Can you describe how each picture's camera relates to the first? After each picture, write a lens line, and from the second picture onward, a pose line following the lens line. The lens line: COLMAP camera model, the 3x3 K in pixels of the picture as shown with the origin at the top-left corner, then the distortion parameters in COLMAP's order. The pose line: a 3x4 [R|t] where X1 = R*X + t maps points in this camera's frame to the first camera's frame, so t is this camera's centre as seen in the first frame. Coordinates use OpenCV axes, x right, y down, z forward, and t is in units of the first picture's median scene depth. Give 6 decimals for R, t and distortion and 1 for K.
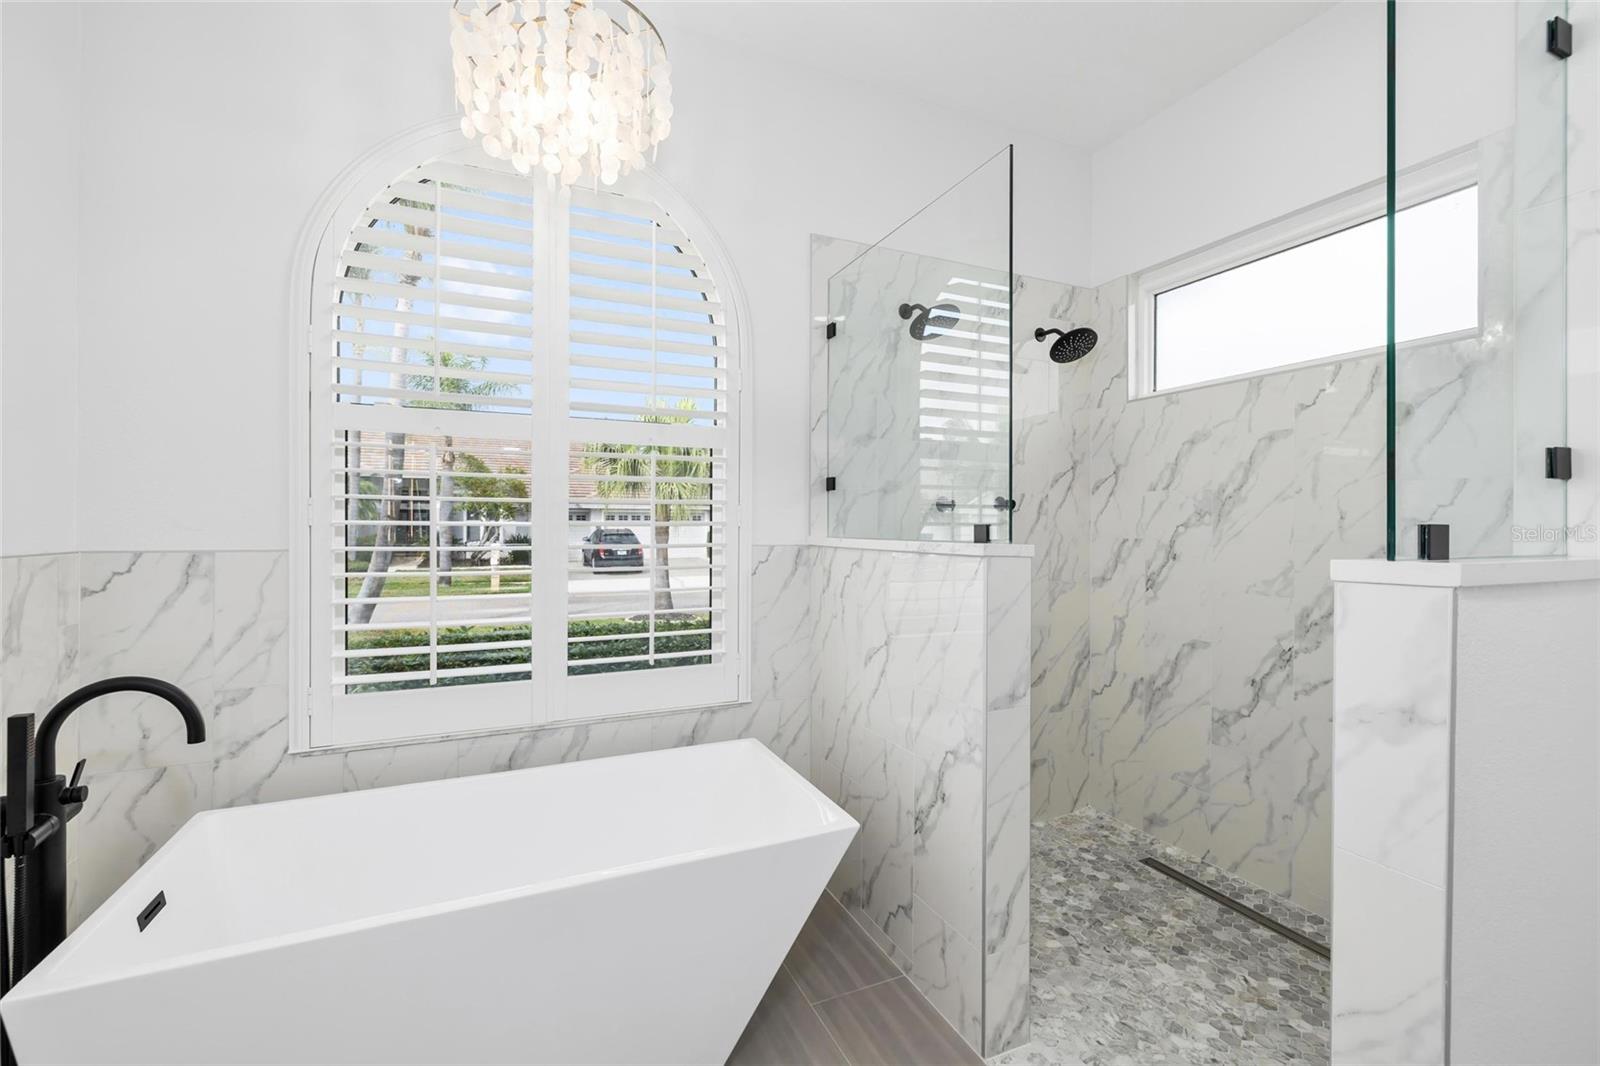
lens RADIAL K [[675.6, 0, 801.8], [0, 675.6, 528.0], [0, 0, 1]] dist [-0.000520, 0.000184]
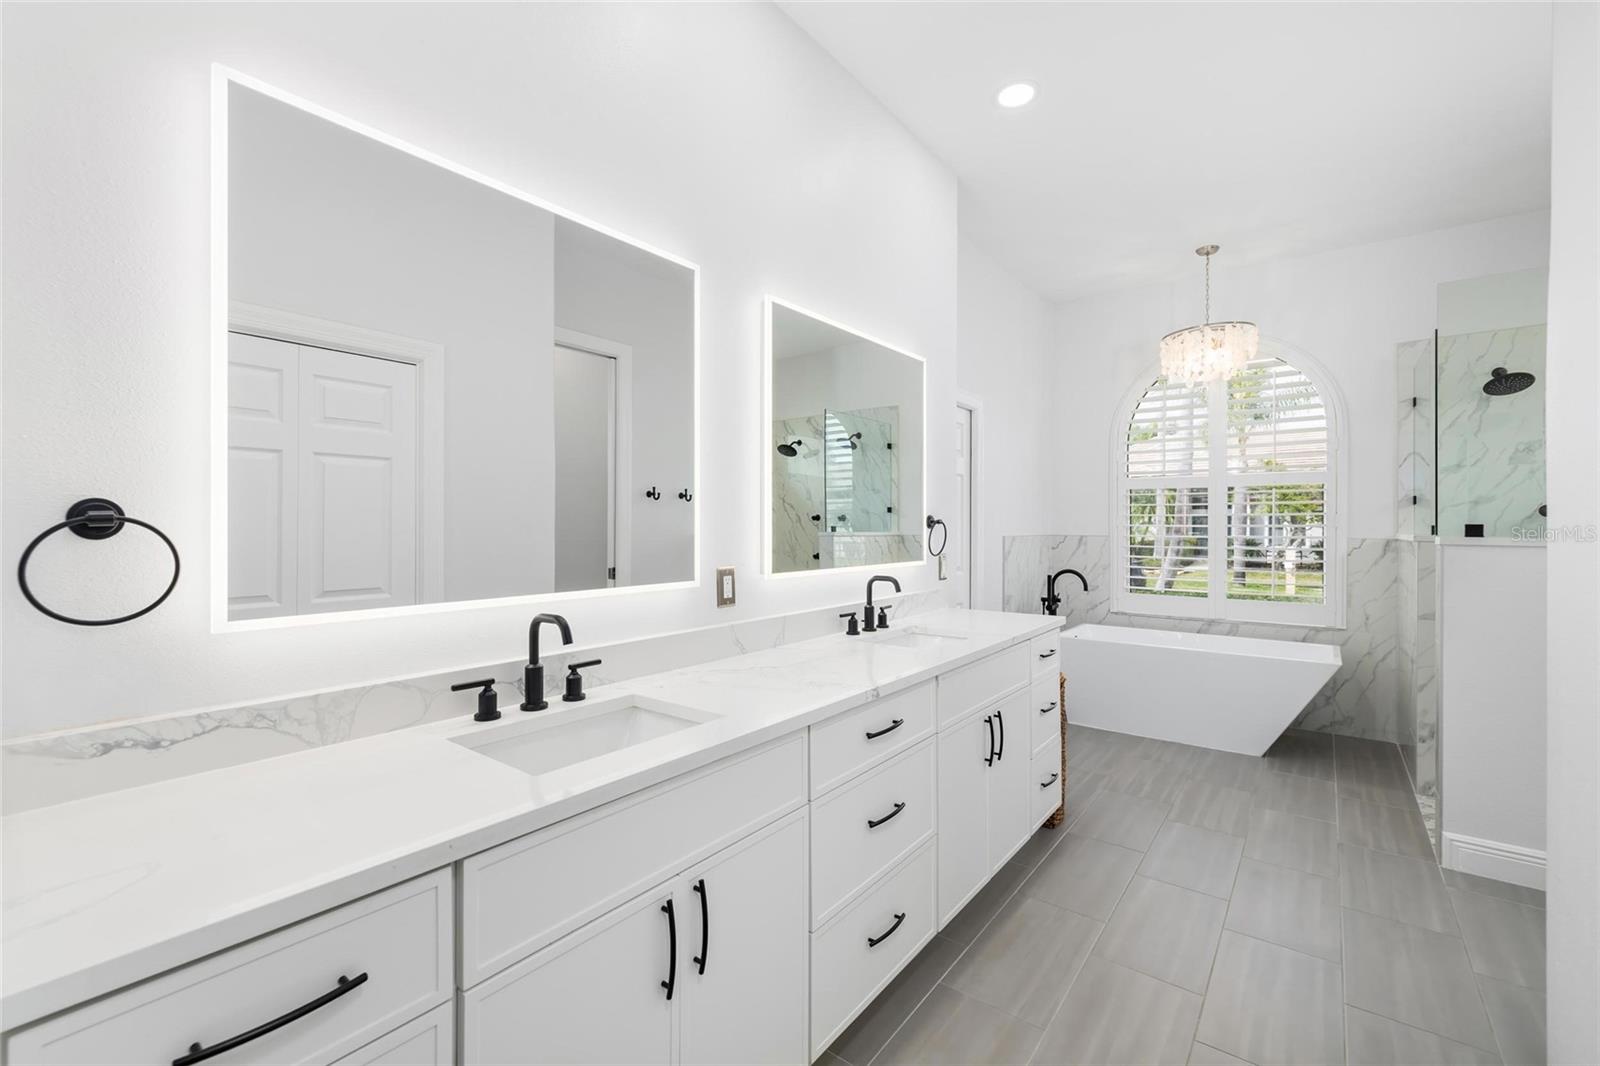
lens RADIAL K [[675.6, 0, 802.3], [0, 675.6, 526.3], [0, 0, 1]] dist [-0.000520, 0.000184]
pose [[0.473873, -0.003032, -0.880588, 0.785328], [-0.007528, 0.999944, -0.007495, 0.018684], [0.880561, 0.010180, 0.473824, -1.034602]]
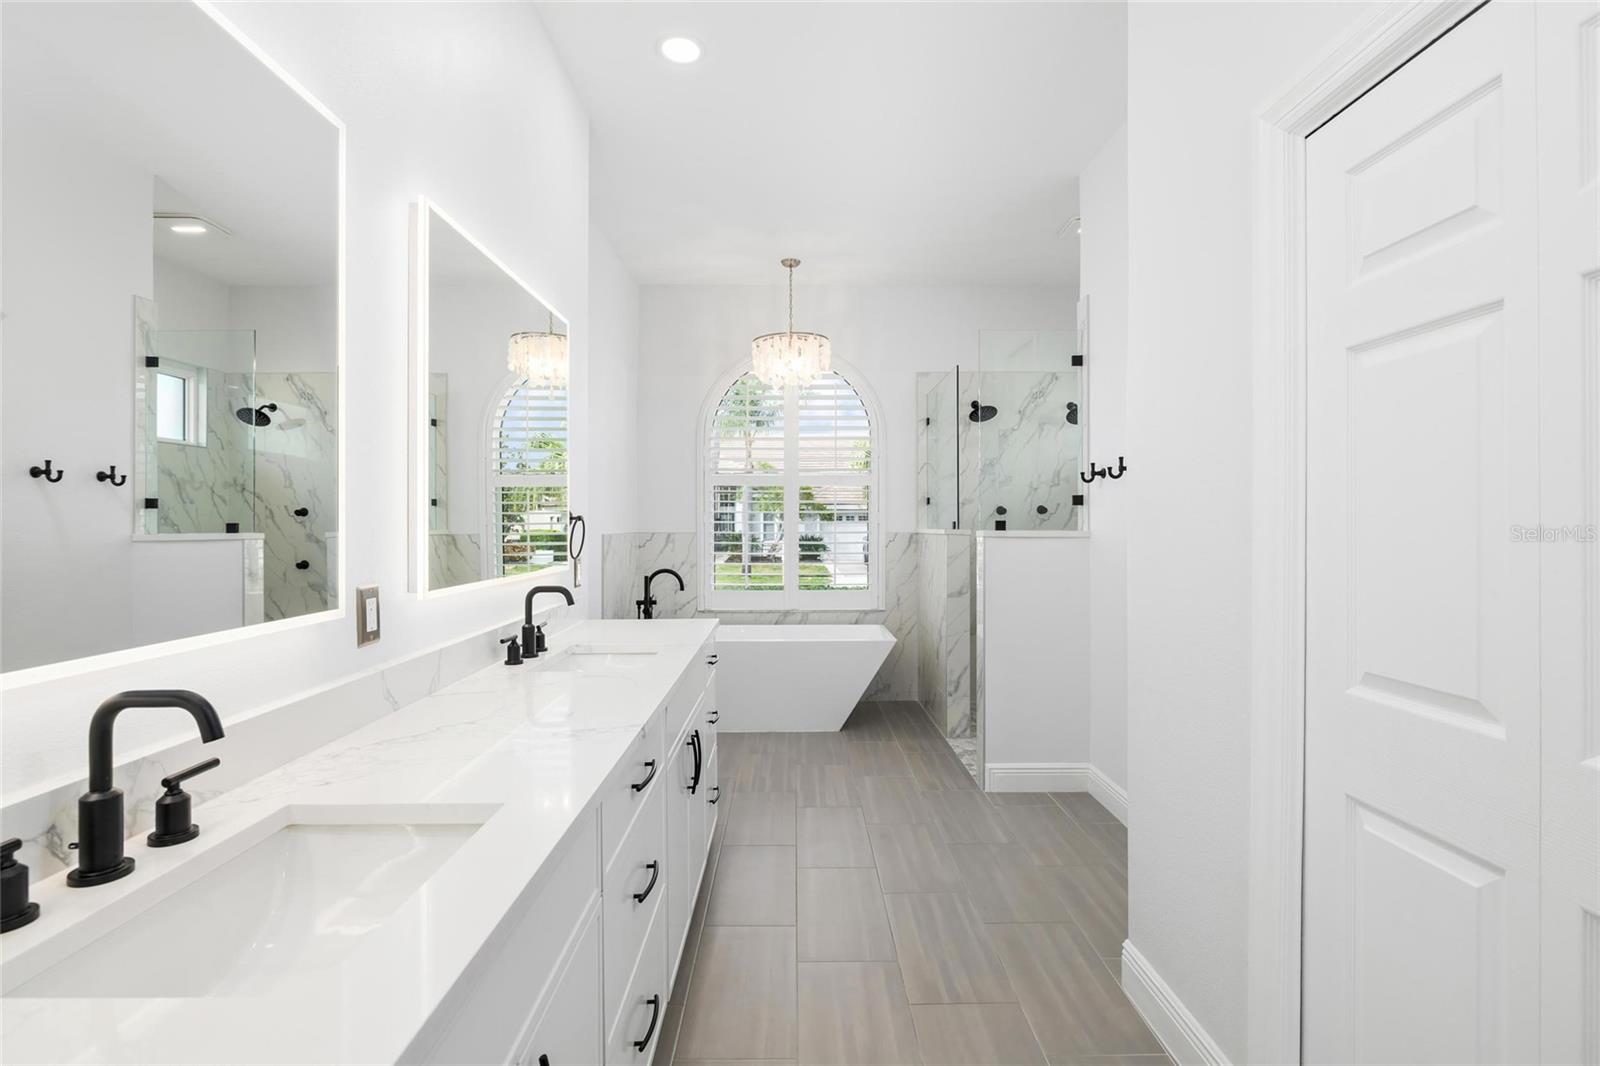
lens RADIAL K [[742.9, 0, 806.1], [0, 742.9, 520.3], [0, 0, 1]] dist [-0.010097, -0.000820]
pose [[0.919619, -0.006960, -0.392749, 0.583245], [0.001748, 0.999906, -0.013626, 0.018957], [0.392806, 0.011844, 0.919545, -1.139664]]
